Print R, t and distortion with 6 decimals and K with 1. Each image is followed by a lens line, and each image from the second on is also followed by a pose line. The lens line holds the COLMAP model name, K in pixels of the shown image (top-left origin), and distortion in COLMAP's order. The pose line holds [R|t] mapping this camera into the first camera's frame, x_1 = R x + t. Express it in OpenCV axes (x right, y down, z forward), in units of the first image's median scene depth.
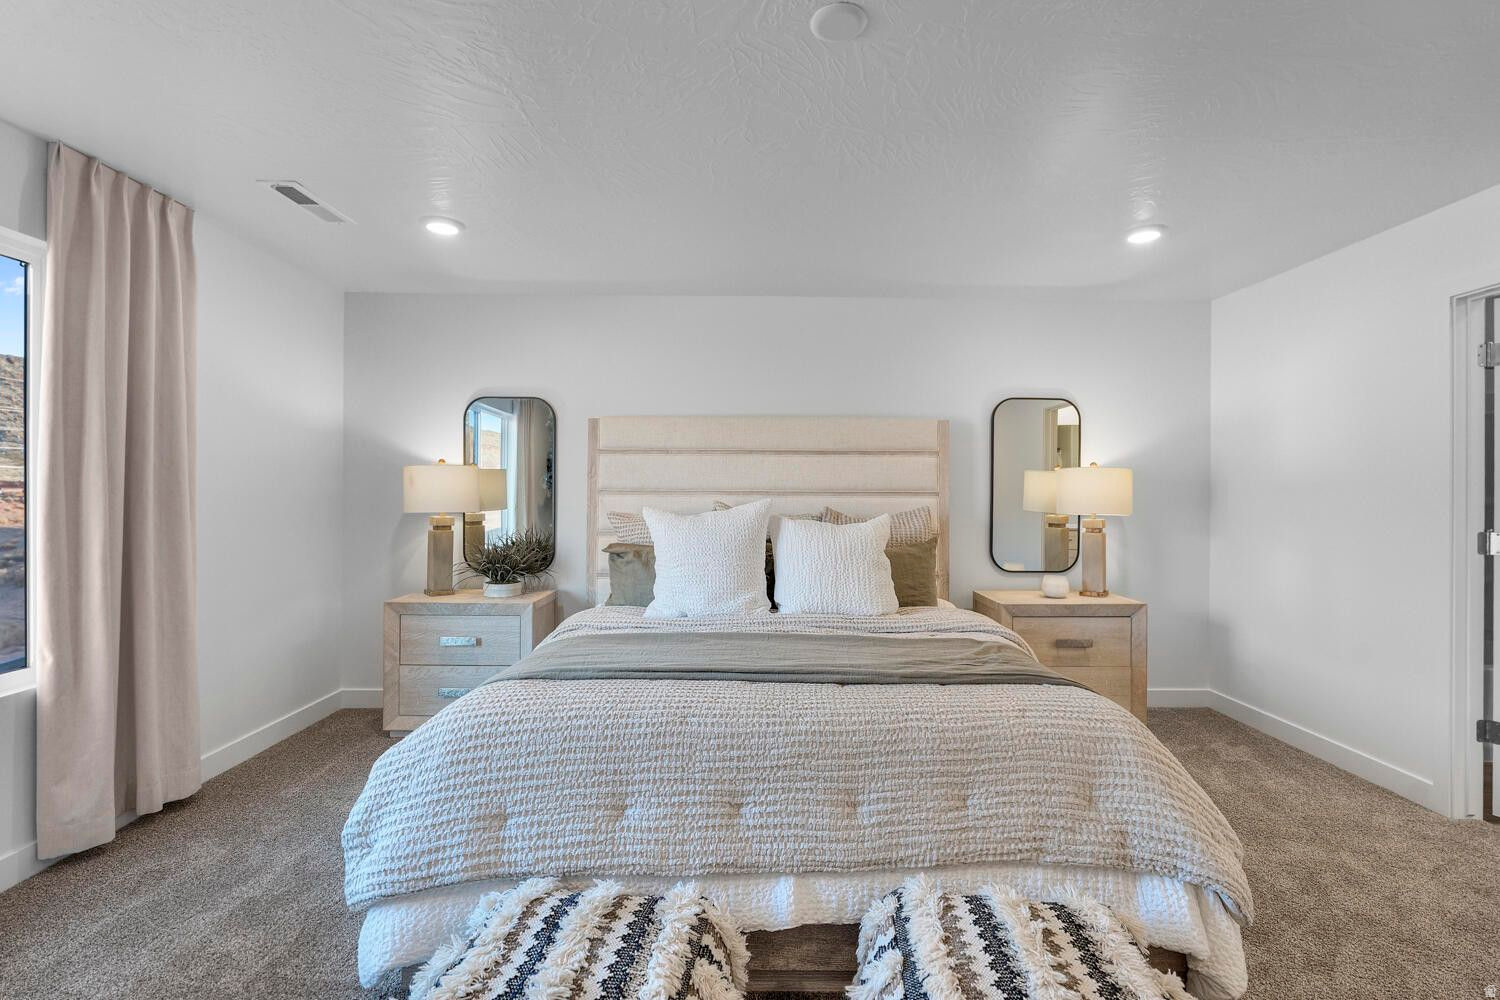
lens RADIAL K [[666.9, 0, 750.0], [0, 666.9, 500.0], [0, 0, 1]] dist [-0.001403, 0.000010]
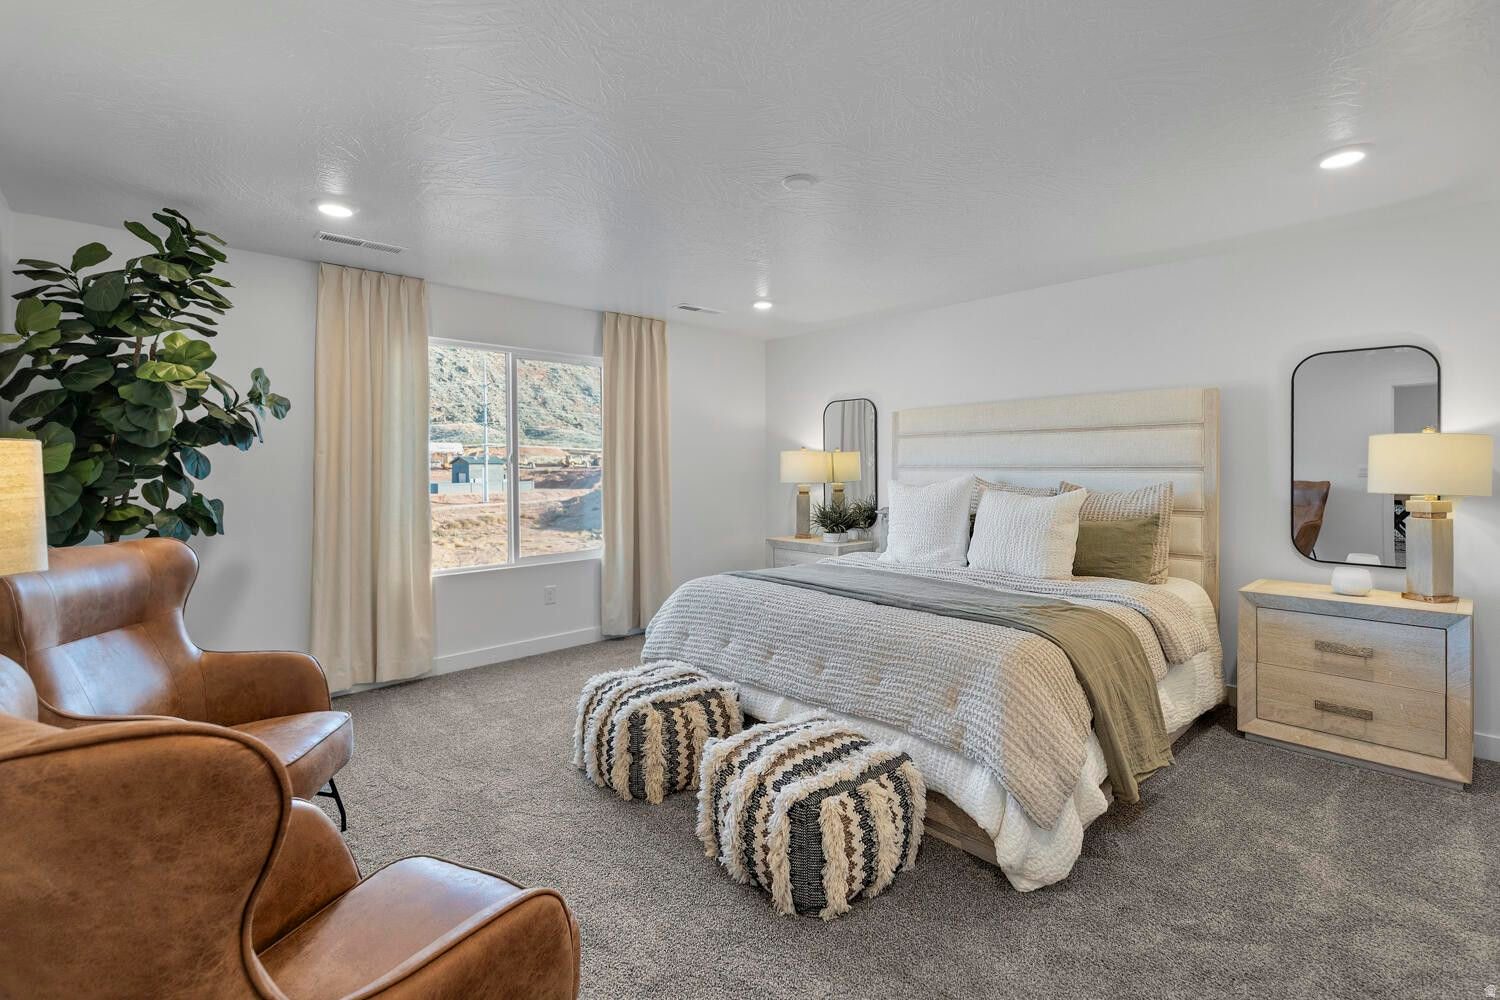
lens RADIAL K [[658.6, 0, 755.9], [0, 658.6, 483.4], [0, 0, 1]] dist [-0.000340, -0.000051]
pose [[0.685314, 0.011616, -0.728155, 0.574481], [-0.003474, 0.999914, 0.012682, 0.002459], [0.728240, -0.006161, 0.685295, -0.085530]]
